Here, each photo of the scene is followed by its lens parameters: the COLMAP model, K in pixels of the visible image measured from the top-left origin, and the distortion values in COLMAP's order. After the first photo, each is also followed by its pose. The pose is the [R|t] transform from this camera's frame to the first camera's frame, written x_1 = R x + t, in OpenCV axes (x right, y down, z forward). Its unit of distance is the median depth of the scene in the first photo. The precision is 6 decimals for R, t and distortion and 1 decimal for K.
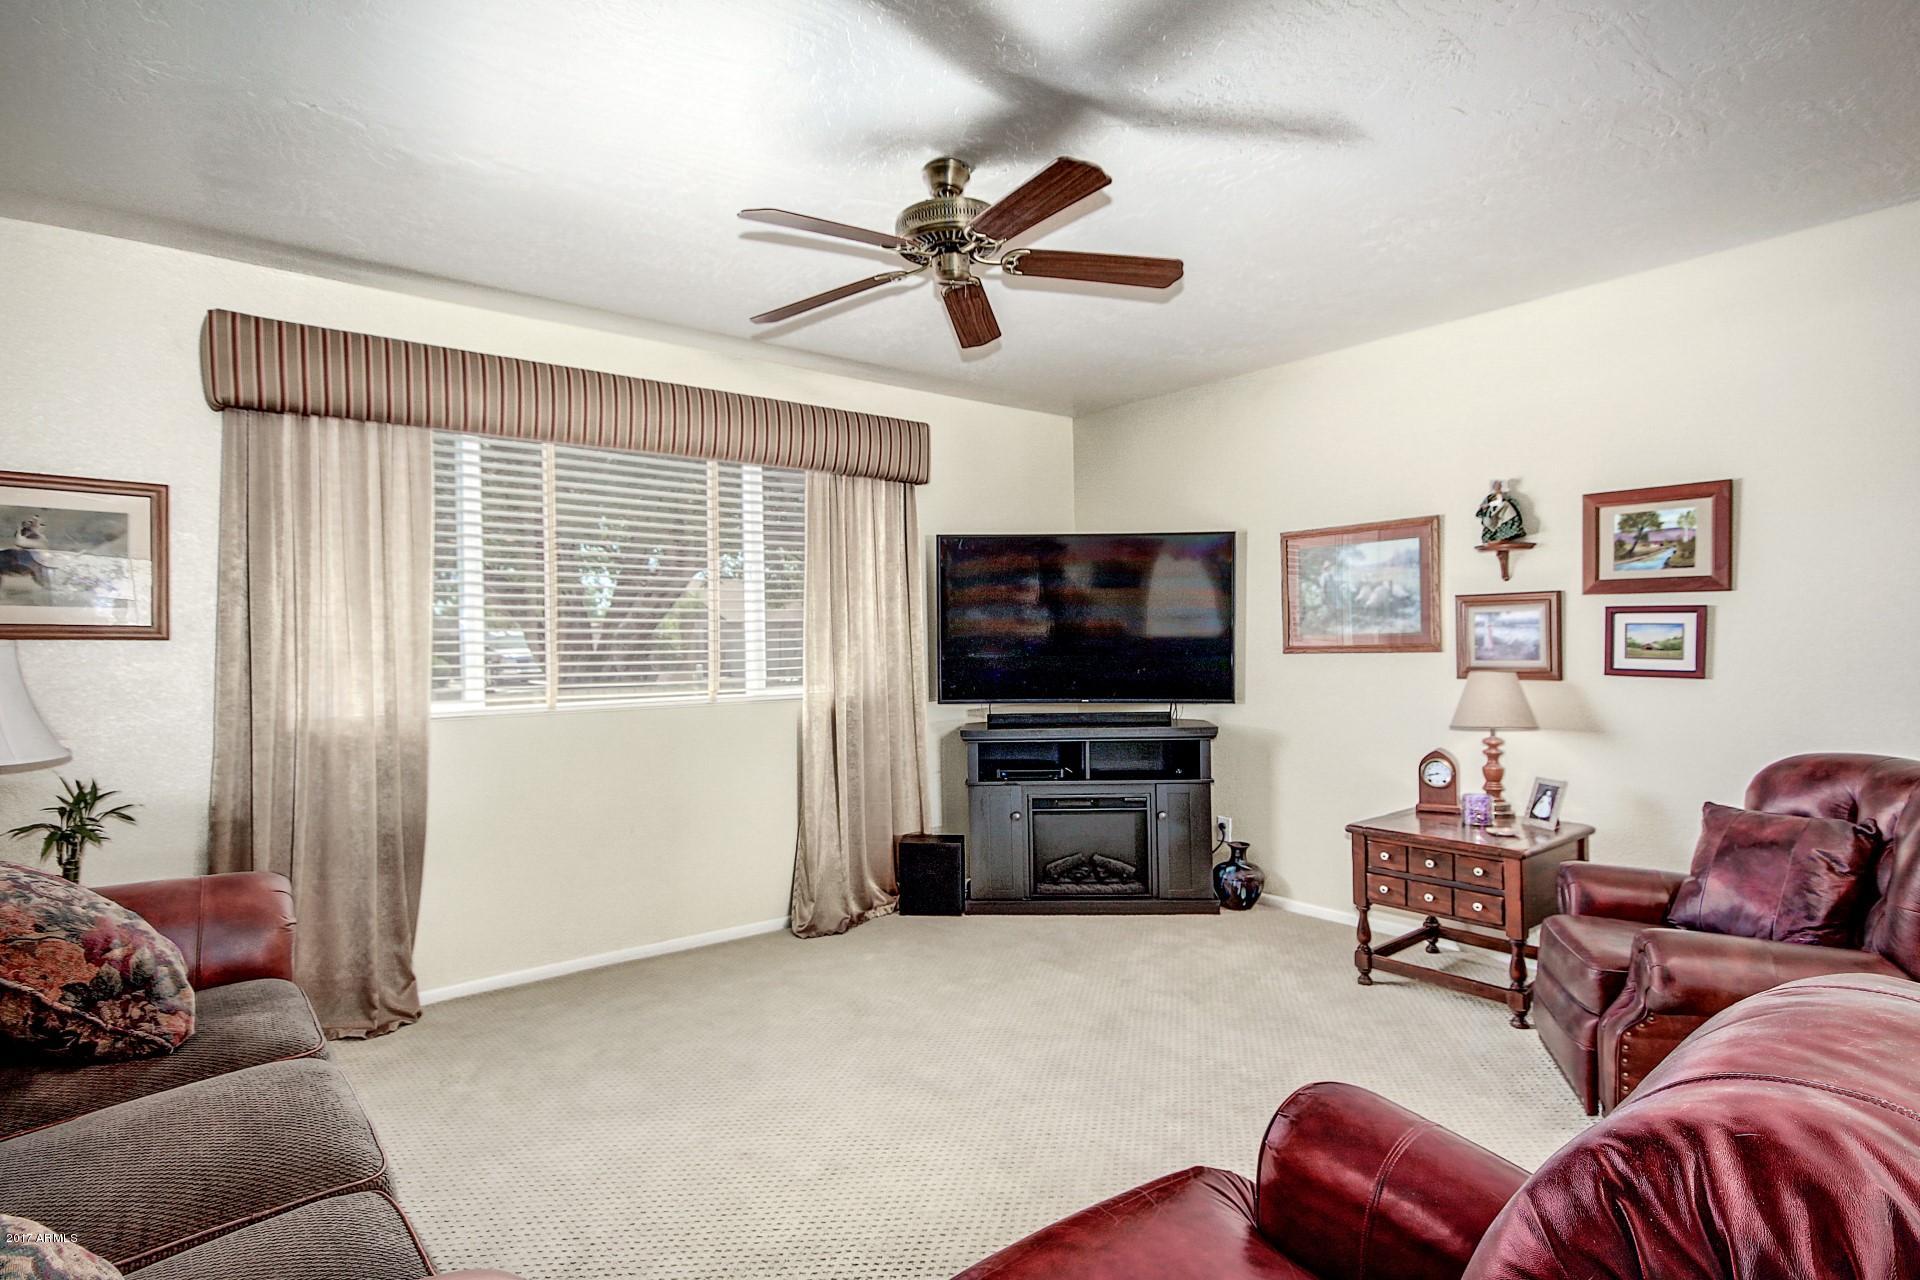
lens RADIAL K [[971.1, 0, 960.0], [0, 971.1, 640.0], [0, 0, 1]] dist [-0.000542, -0.000184]
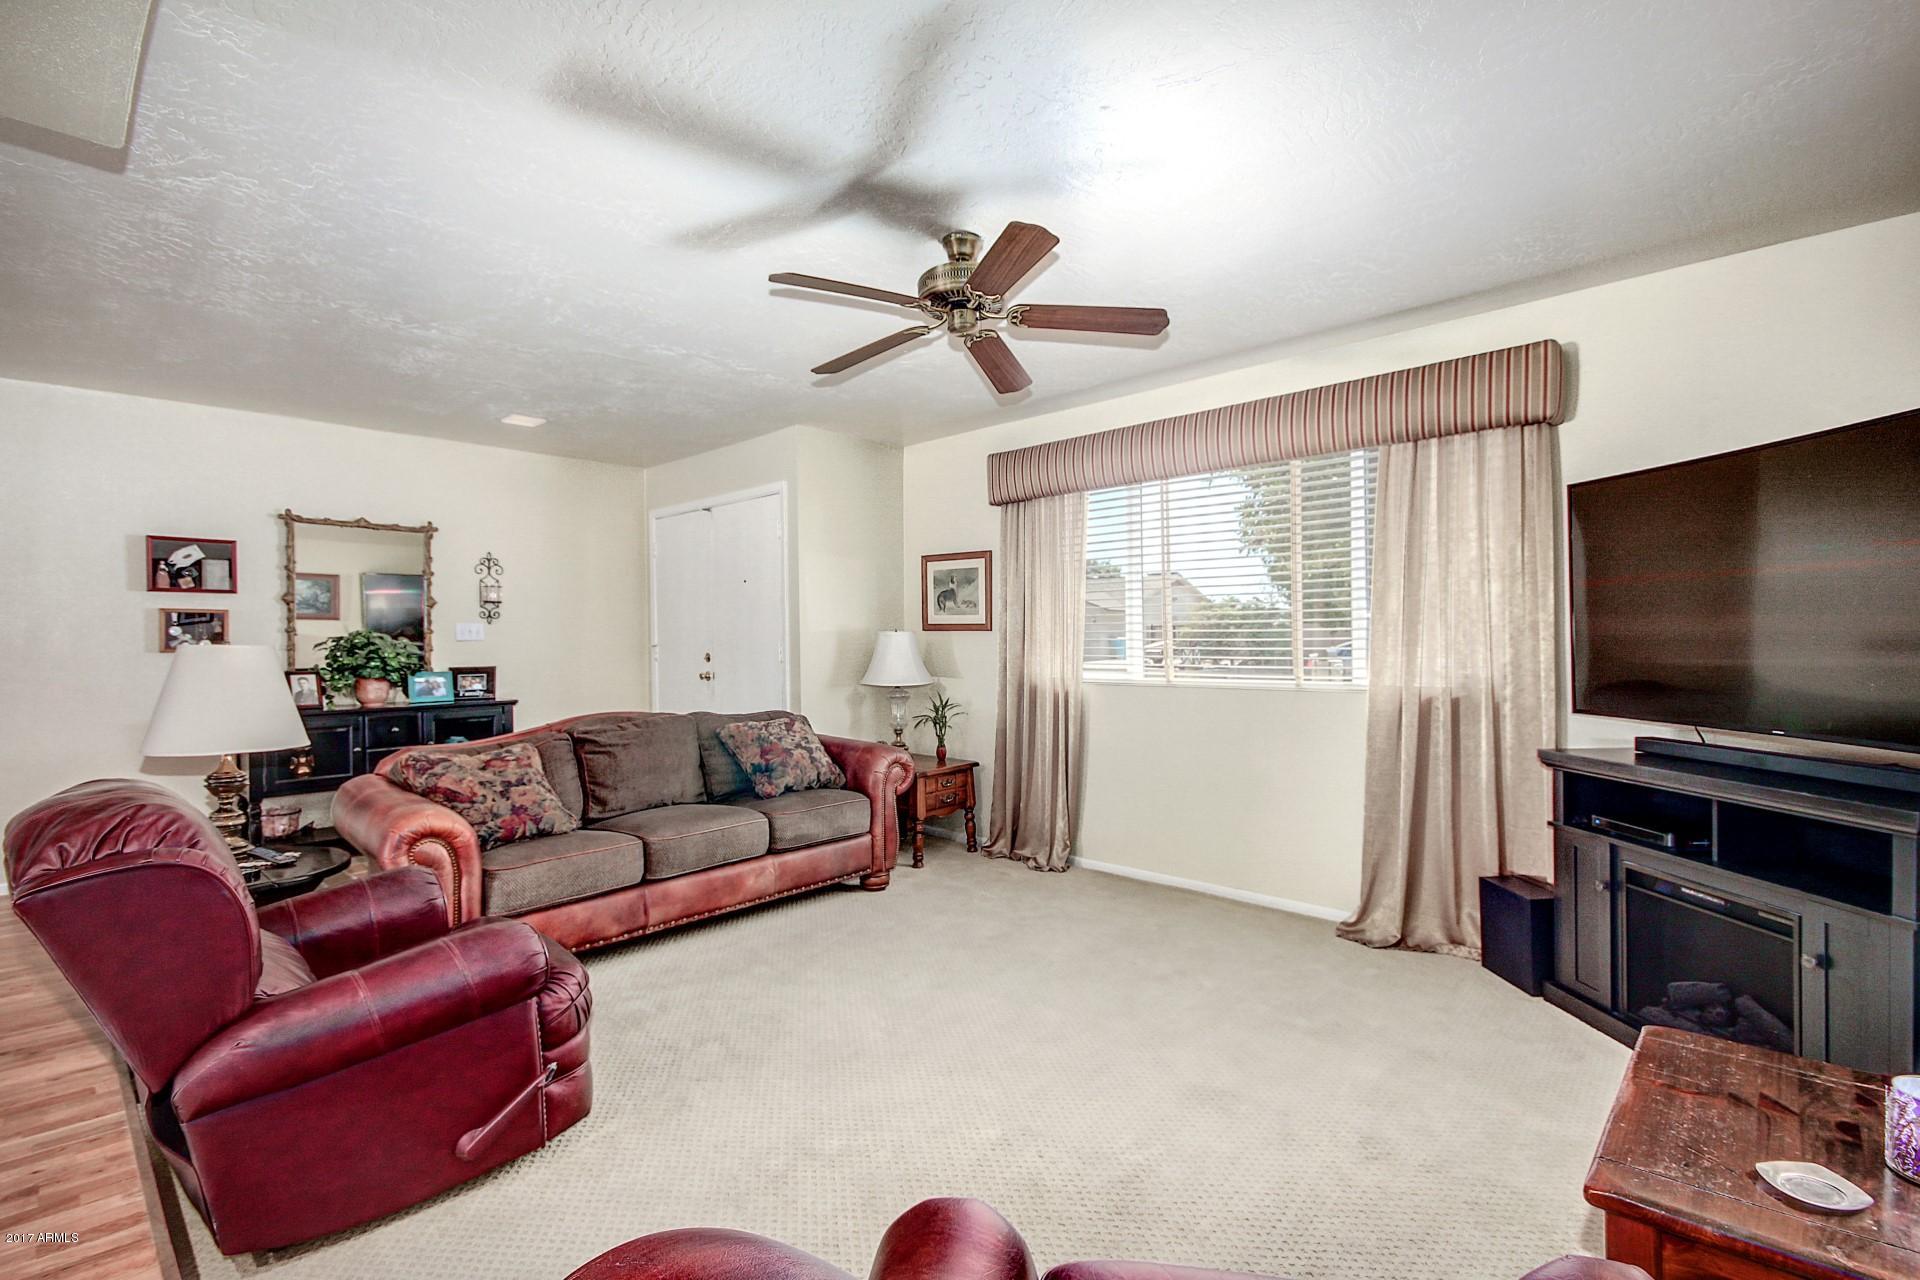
lens RADIAL K [[857.9, 0, 950.8], [0, 857.9, 650.0], [0, 0, 1]] dist [0.001507, 0.000044]
pose [[0.140048, 0.023166, -0.989874, 0.622199], [0.010215, 0.999639, 0.024840, -0.004283], [0.990092, -0.013590, 0.139761, 0.494172]]
